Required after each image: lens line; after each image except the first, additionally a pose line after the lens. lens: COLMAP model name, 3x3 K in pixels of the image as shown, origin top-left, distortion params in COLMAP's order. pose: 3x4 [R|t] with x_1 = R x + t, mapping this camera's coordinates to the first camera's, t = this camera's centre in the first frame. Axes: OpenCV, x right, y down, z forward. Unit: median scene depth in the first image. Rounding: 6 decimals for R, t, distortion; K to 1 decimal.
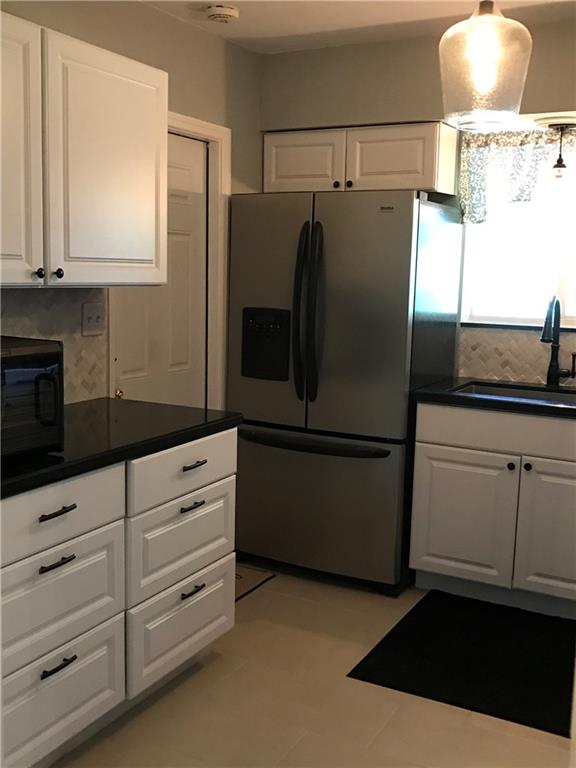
lens RADIAL K [[811.1, 0, 282.7], [0, 811.1, 381.7], [0, 0, 1]] dist [0.034137, 0.000000]
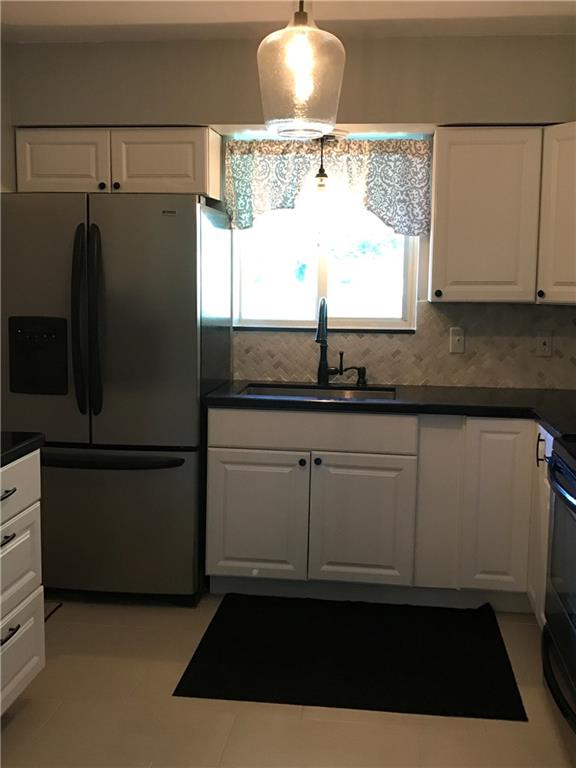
lens RADIAL K [[811.1, 0, 294.4], [0, 811.1, 384.3], [0, 0, 1]] dist [0.034137, 0.000000]
pose [[0.933429, -0.058799, 0.353910, -0.080948], [0.059733, 0.998180, 0.008292, -0.004976], [-0.353754, 0.013400, 0.935243, 0.030175]]
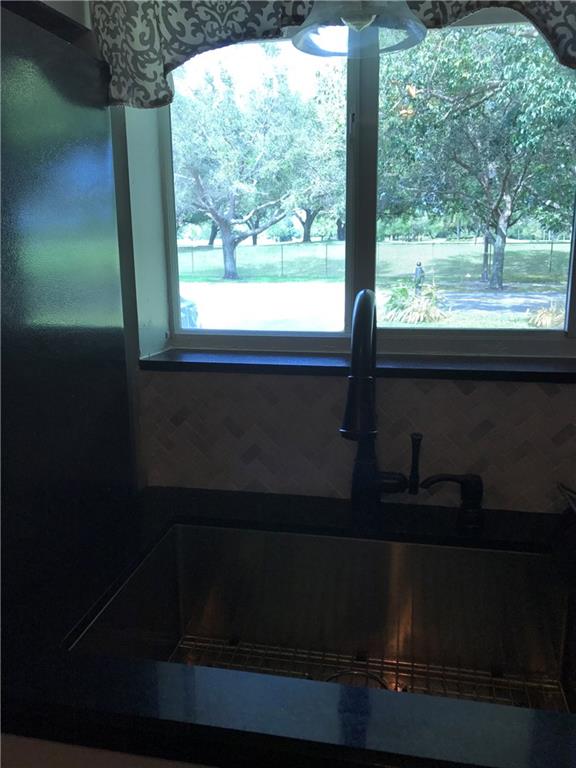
lens RADIAL K [[625.9, 0, 281.6], [0, 625.9, 365.4], [0, 0, 1]] dist [0.014580, -0.004449]
pose [[0.961322, -0.088591, 0.260789, 0.231026], [0.072283, 0.994818, 0.071496, -0.098257], [-0.265772, -0.049880, 0.962745, 0.762178]]
